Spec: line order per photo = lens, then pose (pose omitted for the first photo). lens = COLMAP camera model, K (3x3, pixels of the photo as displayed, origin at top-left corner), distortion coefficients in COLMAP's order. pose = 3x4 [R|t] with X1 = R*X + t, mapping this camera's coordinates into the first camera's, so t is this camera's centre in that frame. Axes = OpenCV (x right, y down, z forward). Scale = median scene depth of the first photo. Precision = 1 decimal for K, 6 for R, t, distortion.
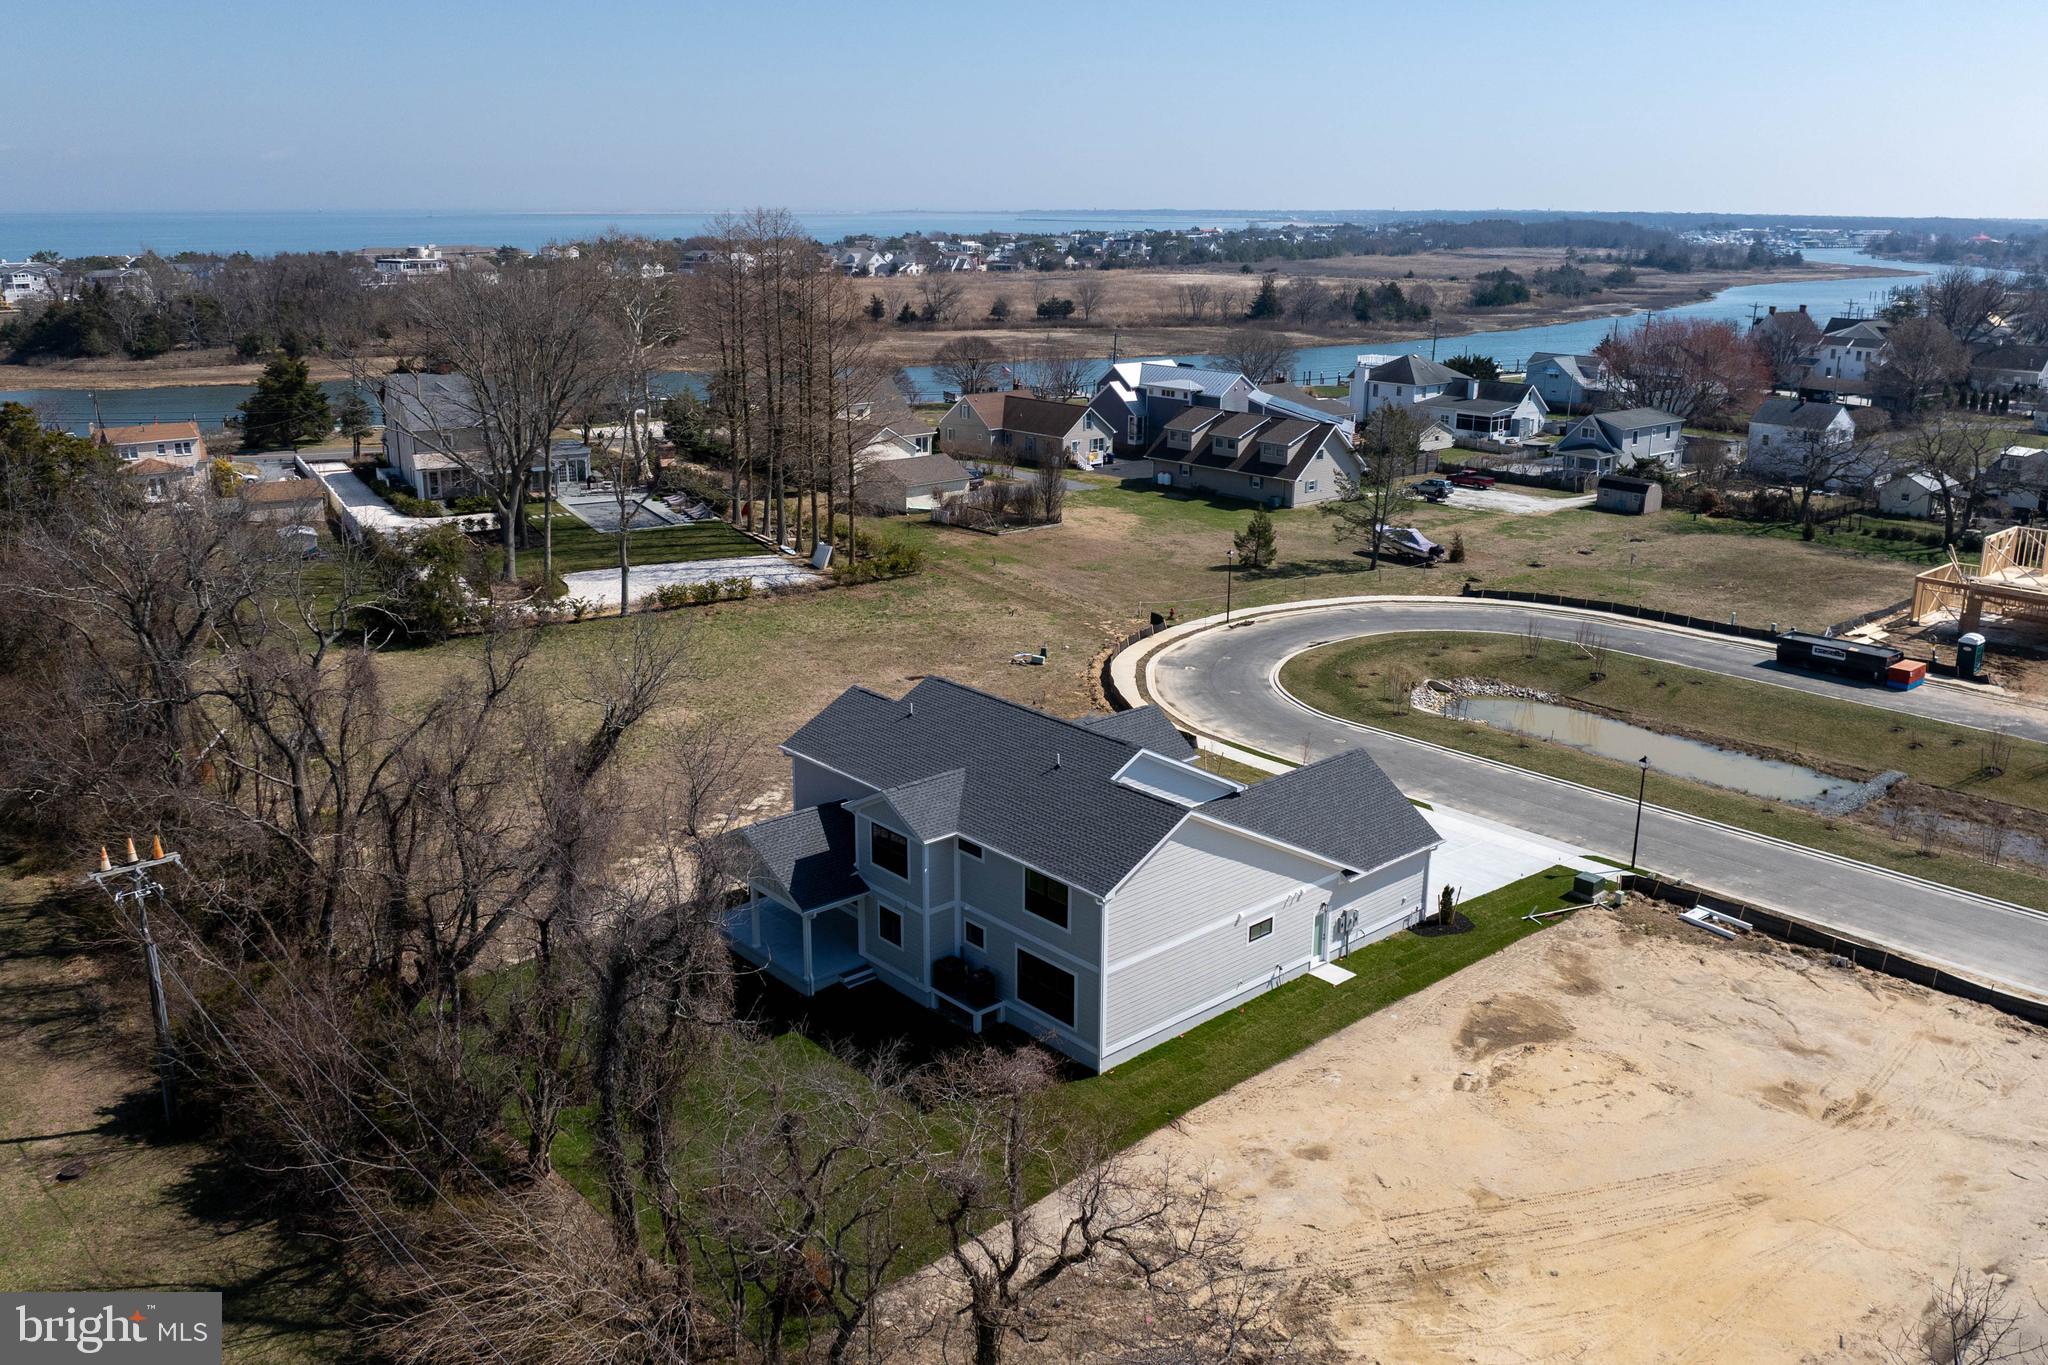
lens RADIAL K [[1592.0, 0, 1024.0], [0, 1592.0, 682.5], [0, 0, 1]] dist [-0.069798, -0.004696]
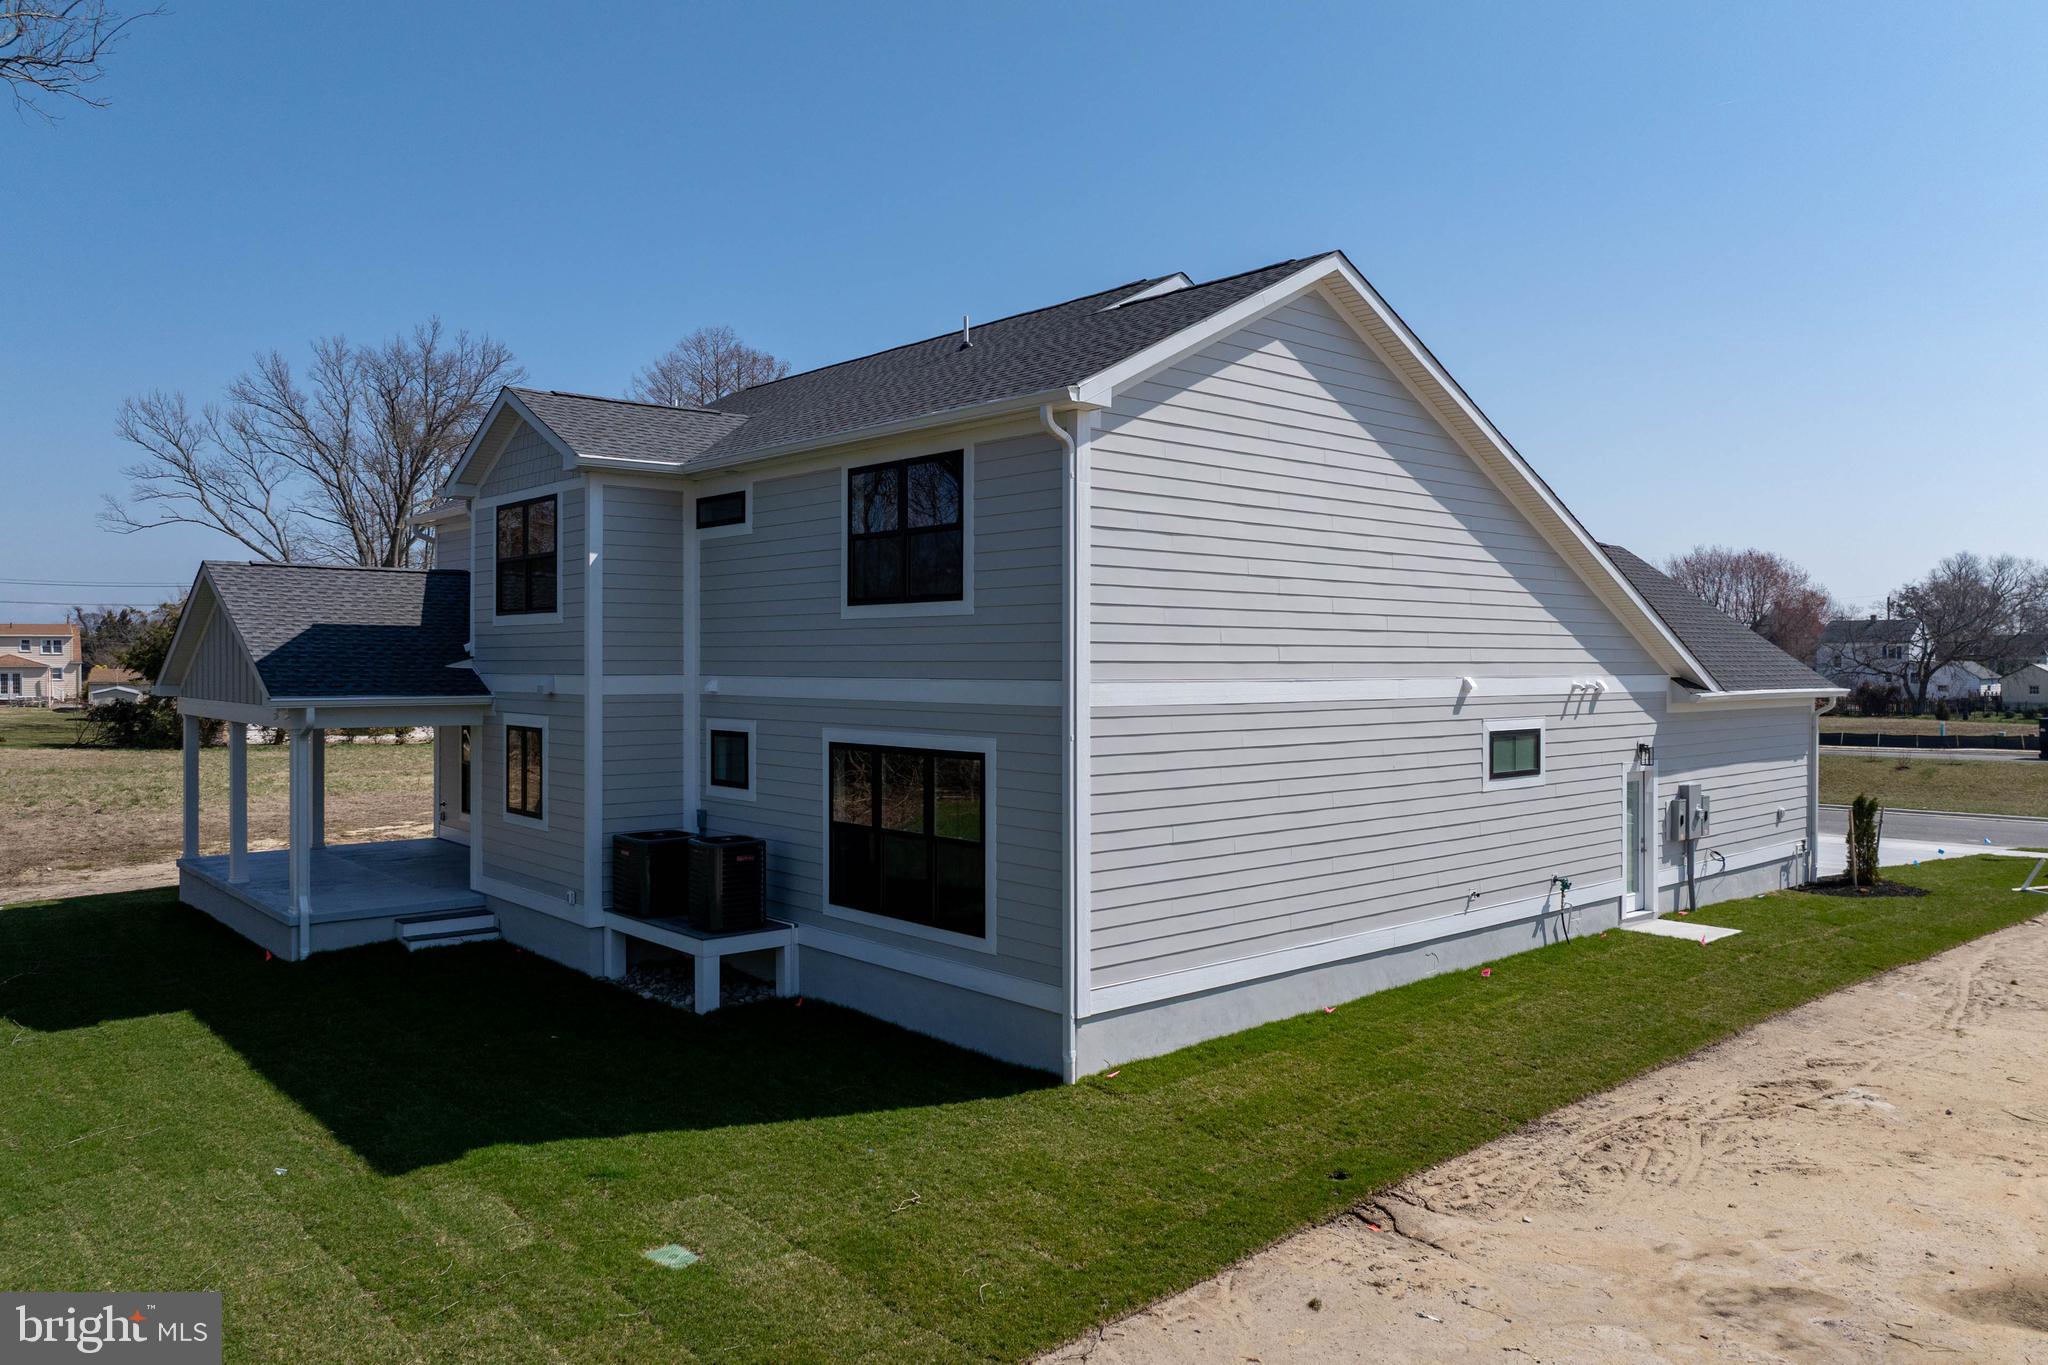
lens RADIAL K [[1458.5, 0, 1024.0], [0, 1458.5, 682.5], [0, 0, 1]] dist [-0.043303, 0.001445]
pose [[0.999966, -0.003412, -0.007534, 0.038199], [0.001348, 0.966010, -0.258500, 0.225614], [0.008160, 0.258481, 0.965982, 0.668201]]
